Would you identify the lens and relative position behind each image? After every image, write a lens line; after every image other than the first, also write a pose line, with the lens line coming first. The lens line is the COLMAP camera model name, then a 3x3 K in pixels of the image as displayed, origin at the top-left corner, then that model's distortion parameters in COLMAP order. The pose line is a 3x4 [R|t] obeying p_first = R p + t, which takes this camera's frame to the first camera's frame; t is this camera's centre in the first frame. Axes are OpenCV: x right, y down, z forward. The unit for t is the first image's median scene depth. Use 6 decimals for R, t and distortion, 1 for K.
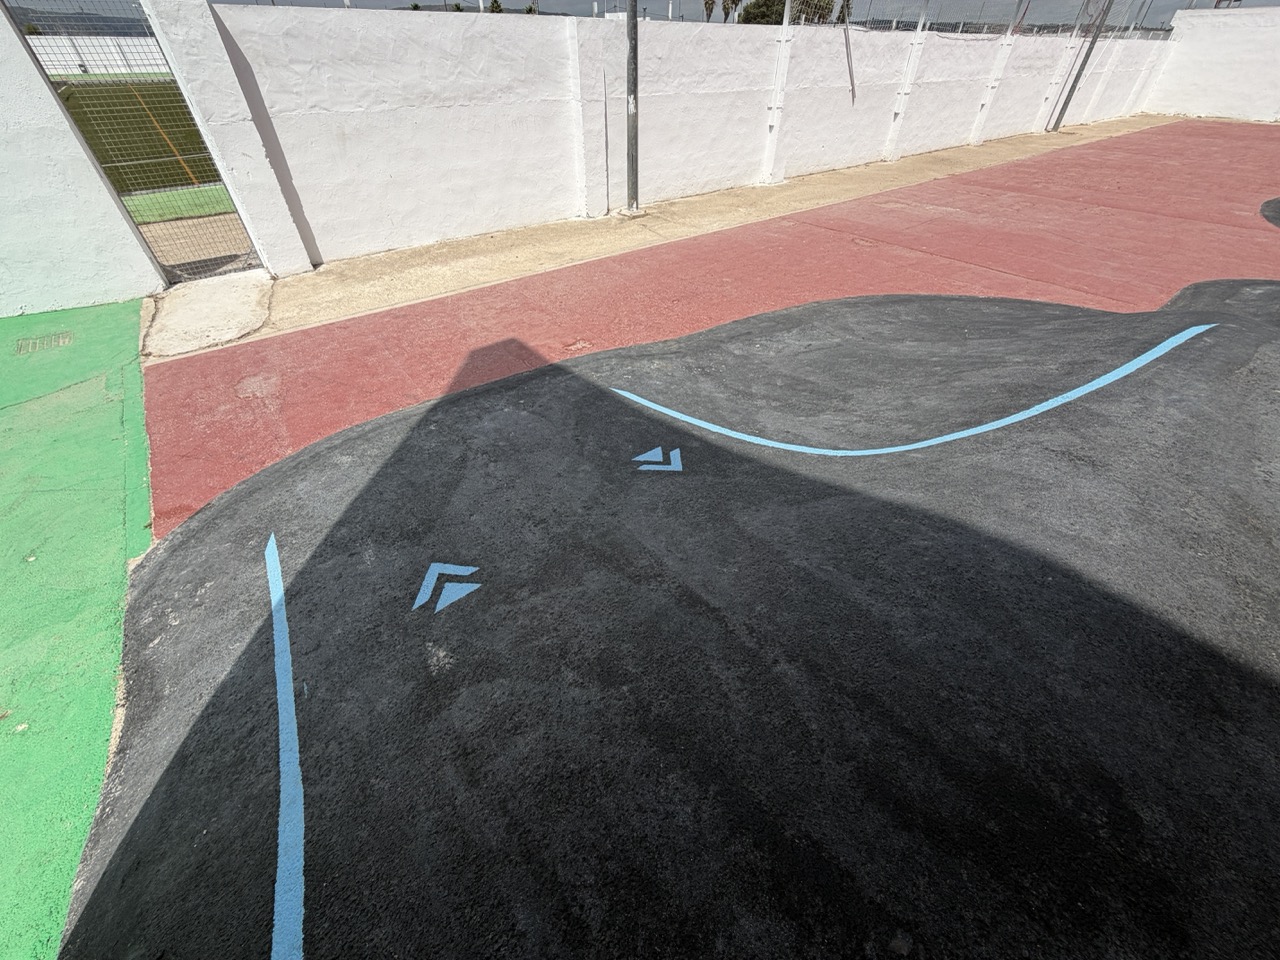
lens RADIAL K [[509.9, 0, 638.4], [0, 509.9, 479.8], [0, 0, 1]] dist [0.000128, 0.000003]
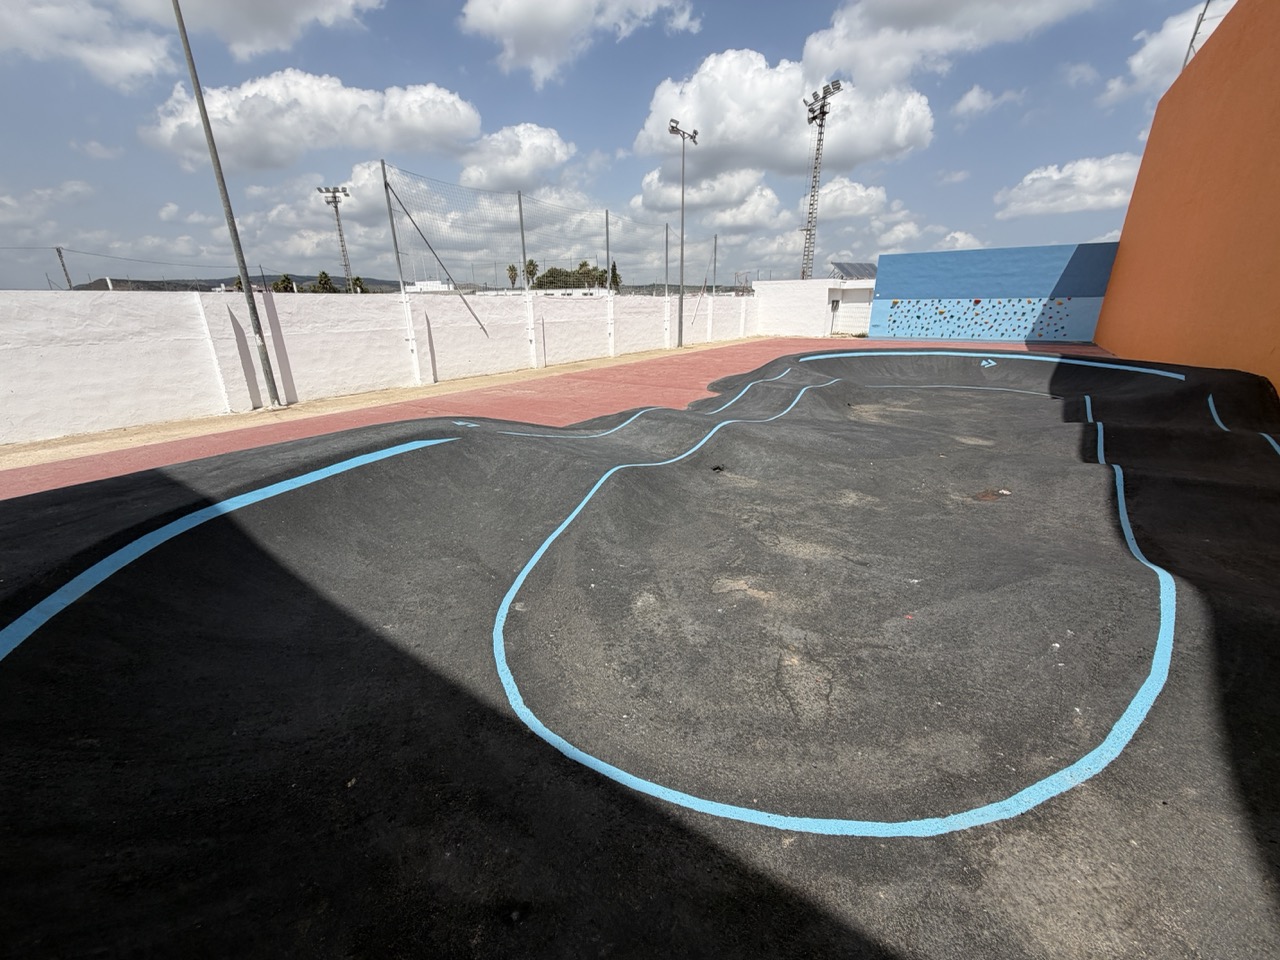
lens RADIAL K [[509.9, 0, 637.1], [0, 509.9, 480.9], [0, 0, 1]] dist [0.000128, 0.000003]
pose [[0.955875, -0.109538, 0.272589, 0.911571], [0.199977, 0.922337, -0.330613, 0.505164], [-0.215204, 0.370536, 0.903543, -0.602126]]
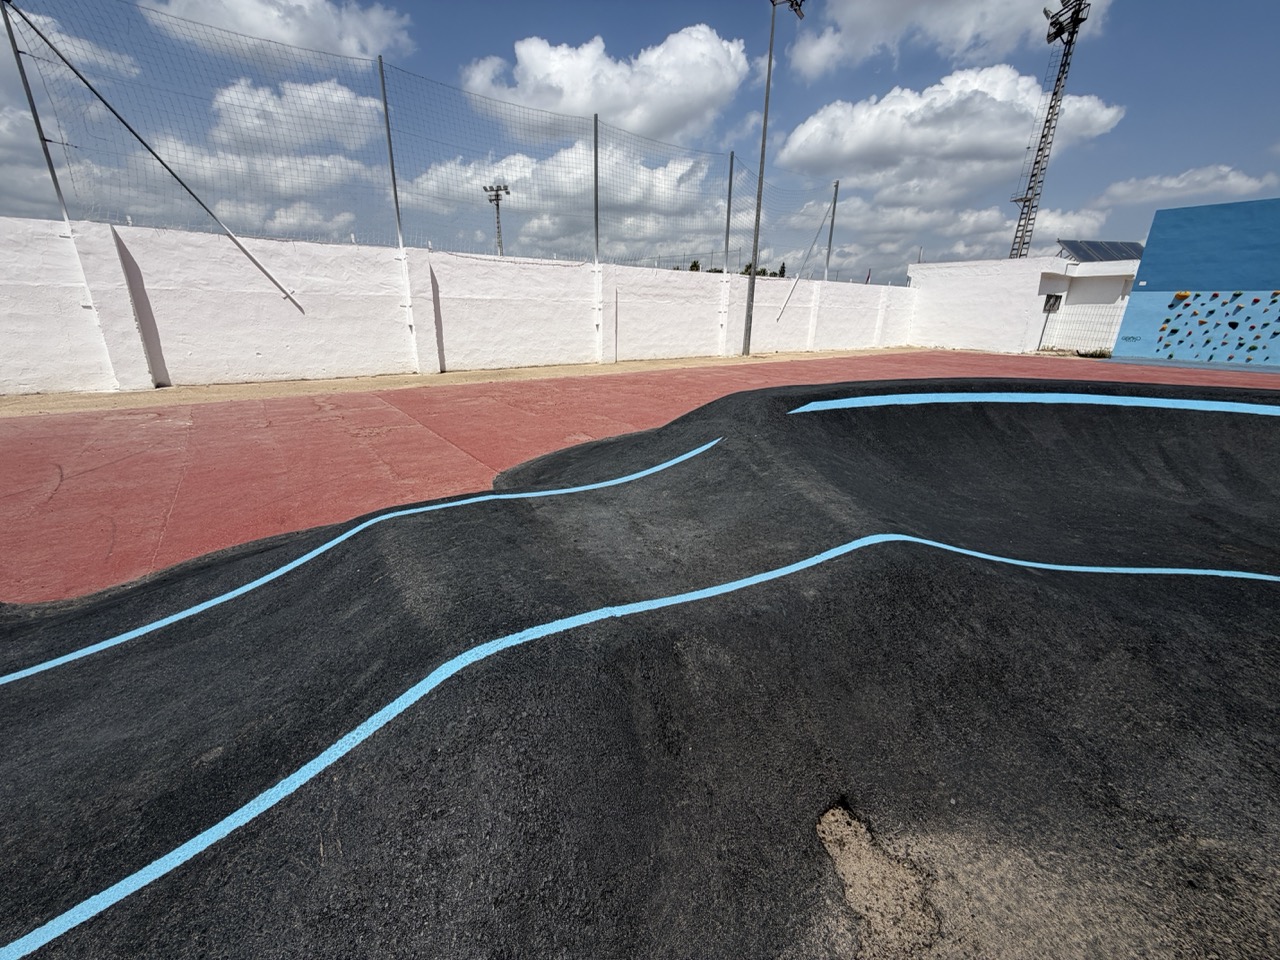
lens RADIAL K [[509.9, 0, 635.6], [0, 509.9, 479.9], [0, 0, 1]] dist [0.000128, 0.000003]
pose [[0.999419, 0.022935, -0.025193, 2.344048], [-0.030614, 0.929023, -0.368754, -0.437696], [0.014947, 0.369312, 0.929185, 0.774355]]
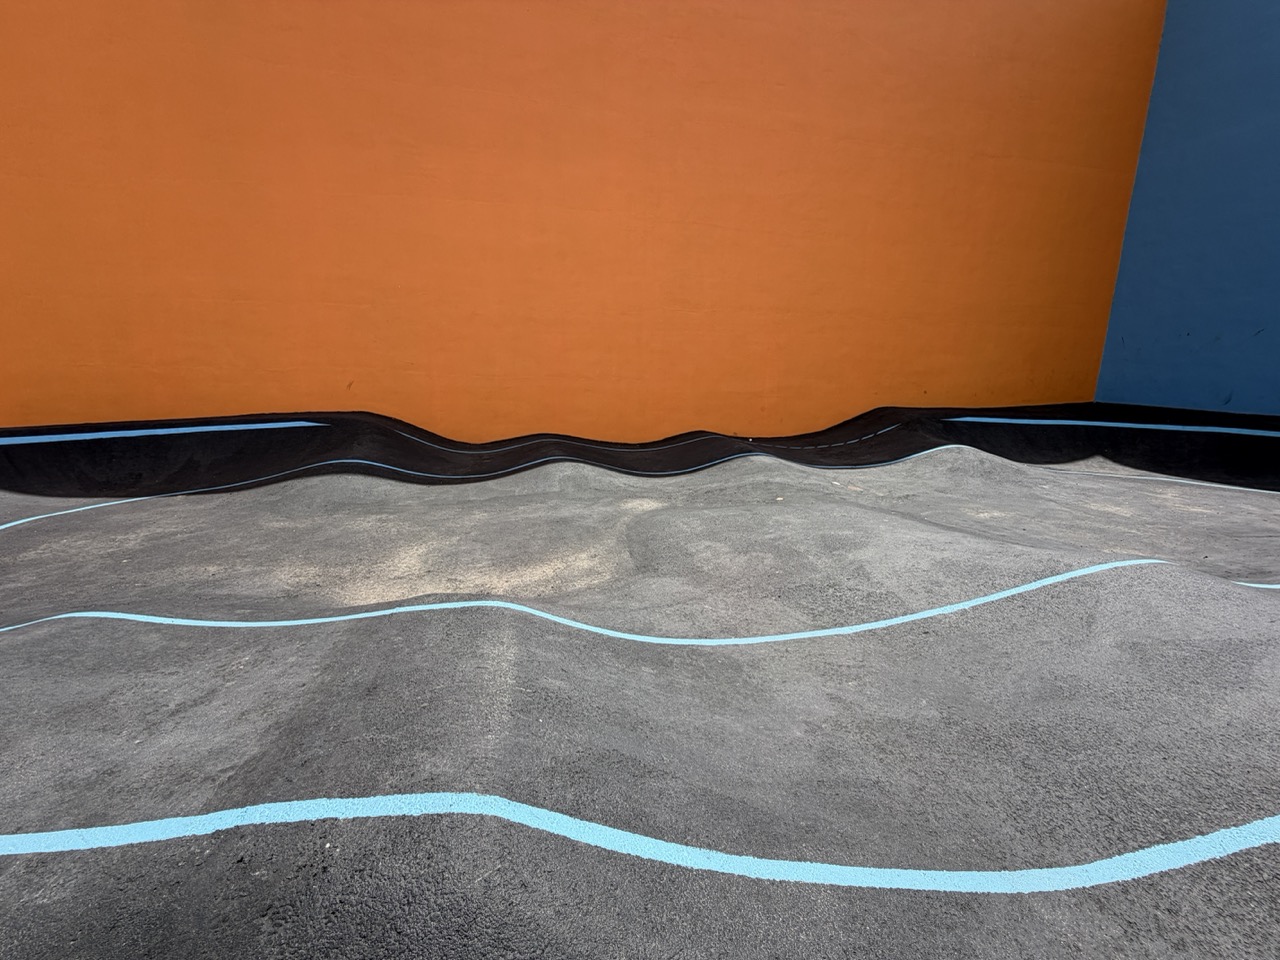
lens RADIAL K [[509.9, 0, 637.5], [0, 509.9, 481.4], [0, 0, 1]] dist [0.000128, 0.000003]
pose [[-0.894144, -0.102555, 0.435878, 1.927585], [0.279946, 0.631701, 0.722899, -0.837378], [-0.349481, 0.768398, -0.536122, 1.211897]]
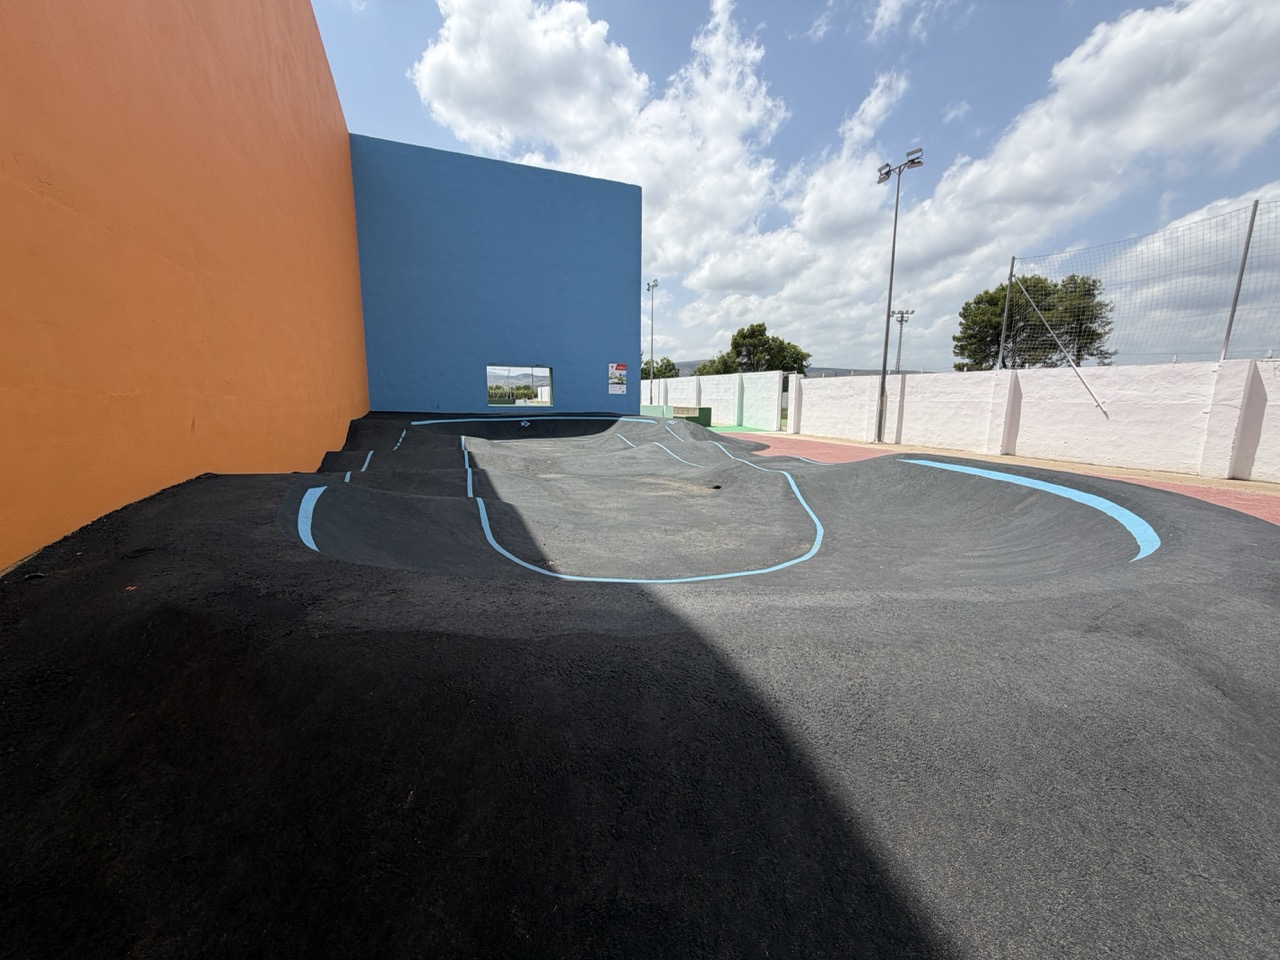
lens RADIAL K [[509.9, 0, 639.4], [0, 509.9, 476.0], [0, 0, 1]] dist [0.000128, 0.000003]
pose [[-0.272790, 0.139000, -0.951979, 4.229955], [-0.630280, 0.721772, 0.285994, -0.730270], [0.726865, 0.678030, -0.109283, 1.081593]]
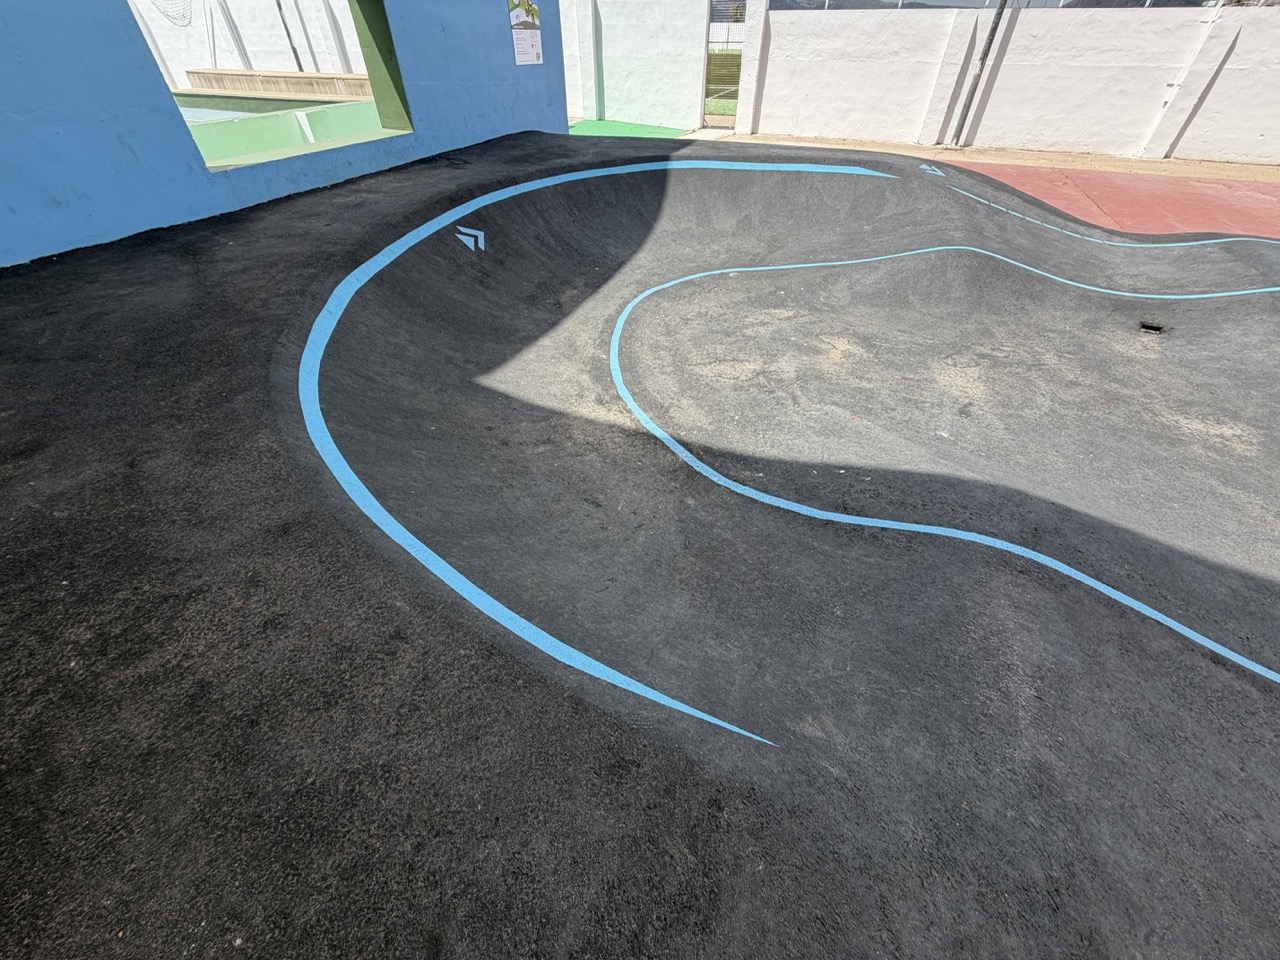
lens RADIAL K [[509.9, 0, 637.2], [0, 509.9, 477.3], [0, 0, 1]] dist [0.000128, 0.000003]
pose [[0.492132, 0.572214, -0.656032, 1.828026], [-0.562928, 0.784025, 0.261565, 0.571587], [0.664016, 0.240574, 0.707959, -0.652557]]
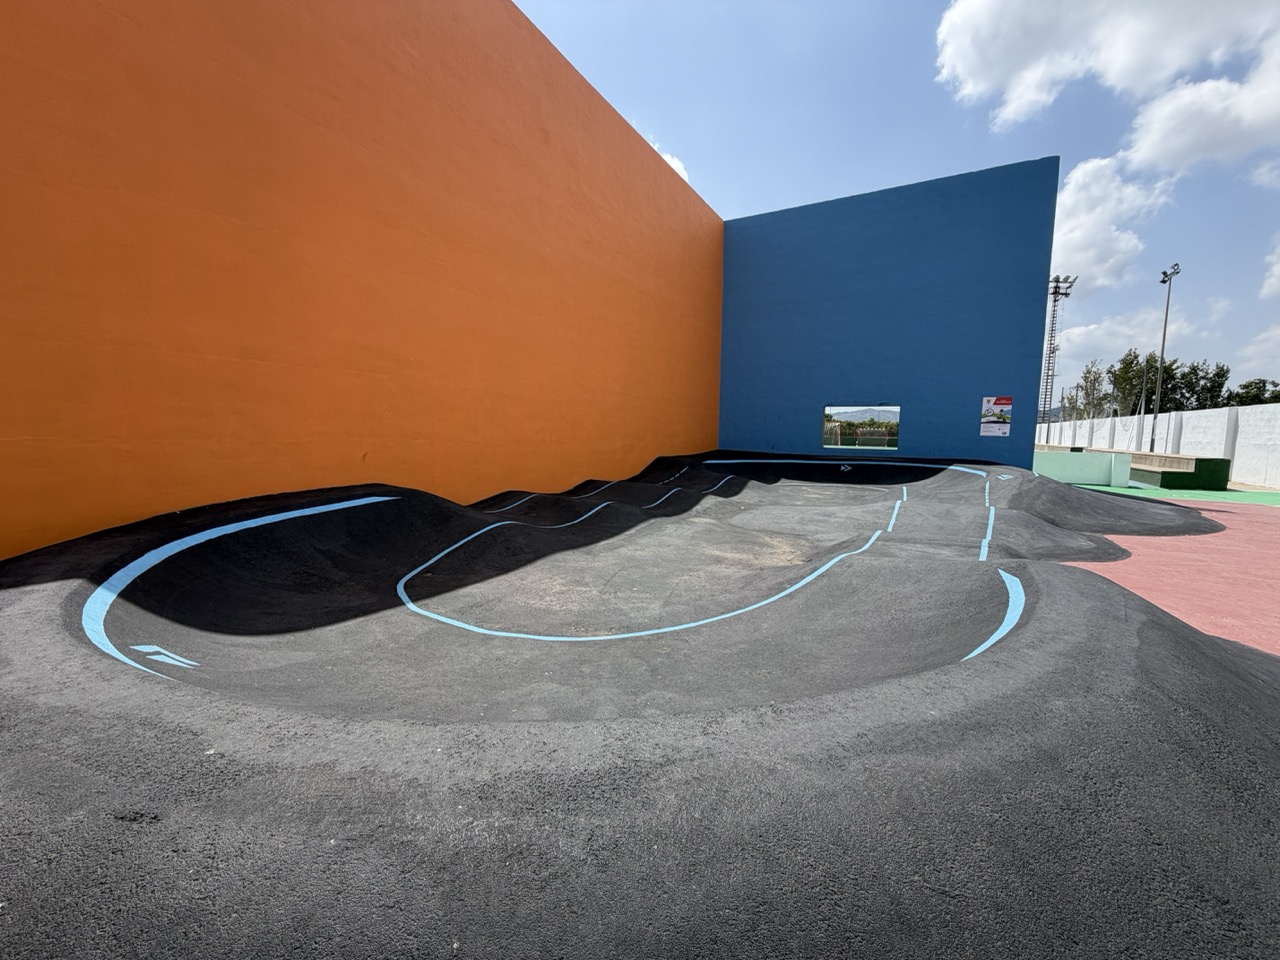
lens RADIAL K [[509.9, 0, 638.3], [0, 509.9, 480.8], [0, 0, 1]] dist [0.000128, 0.000003]
pose [[-0.925736, 0.021617, -0.377552, 3.403962], [-0.256599, 0.697466, 0.669102, -1.316389], [0.277794, 0.716292, -0.640122, 1.705549]]
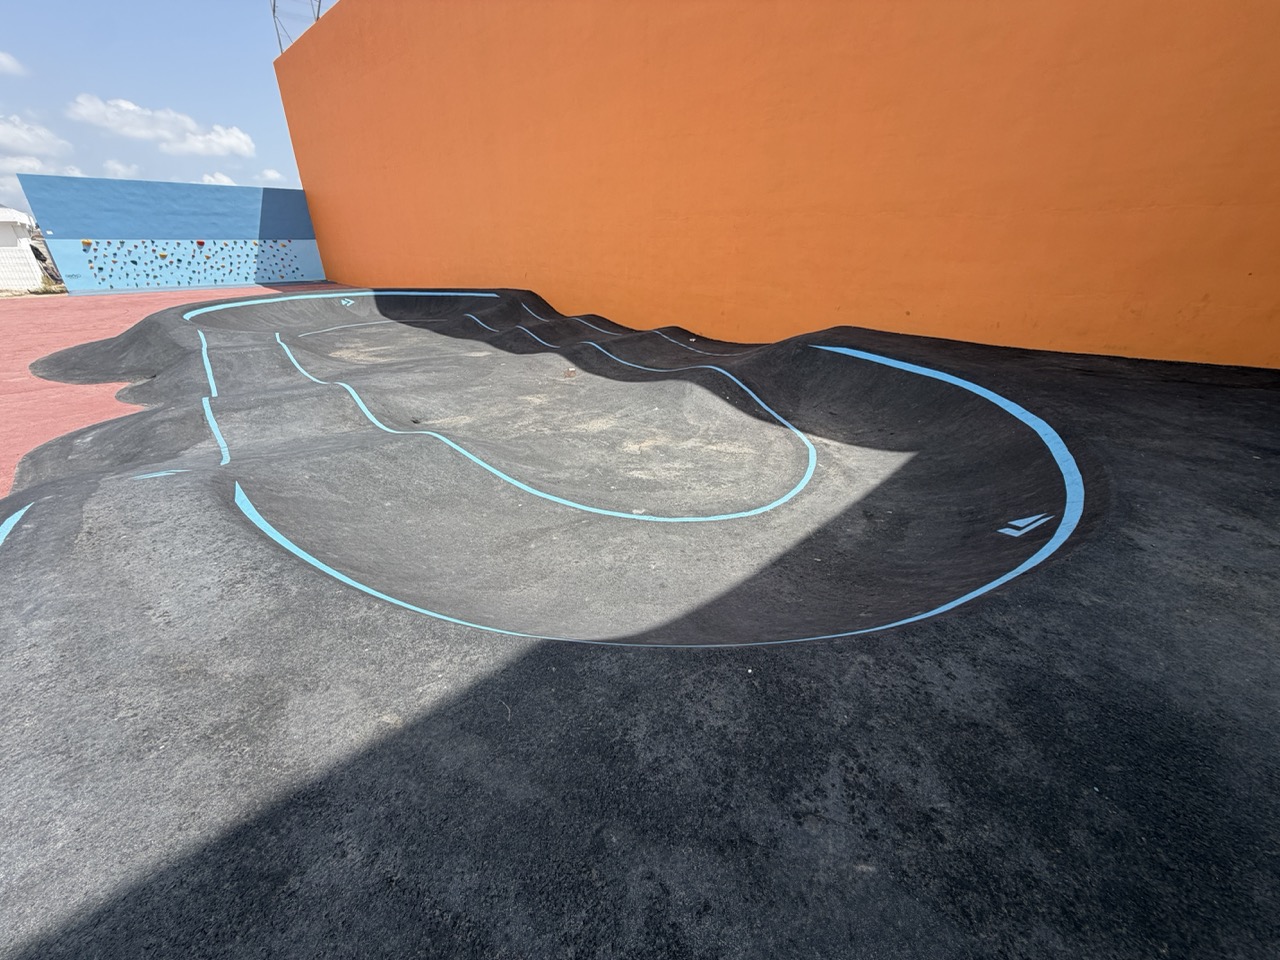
lens RADIAL K [[509.9, 0, 637.6], [0, 509.9, 478.0], [0, 0, 1]] dist [0.000128, 0.000003]
pose [[-0.097442, -0.423914, 0.900445, 0.146967], [0.640177, 0.666039, 0.382837, 0.008325], [-0.762022, 0.613749, 0.206480, -0.037023]]
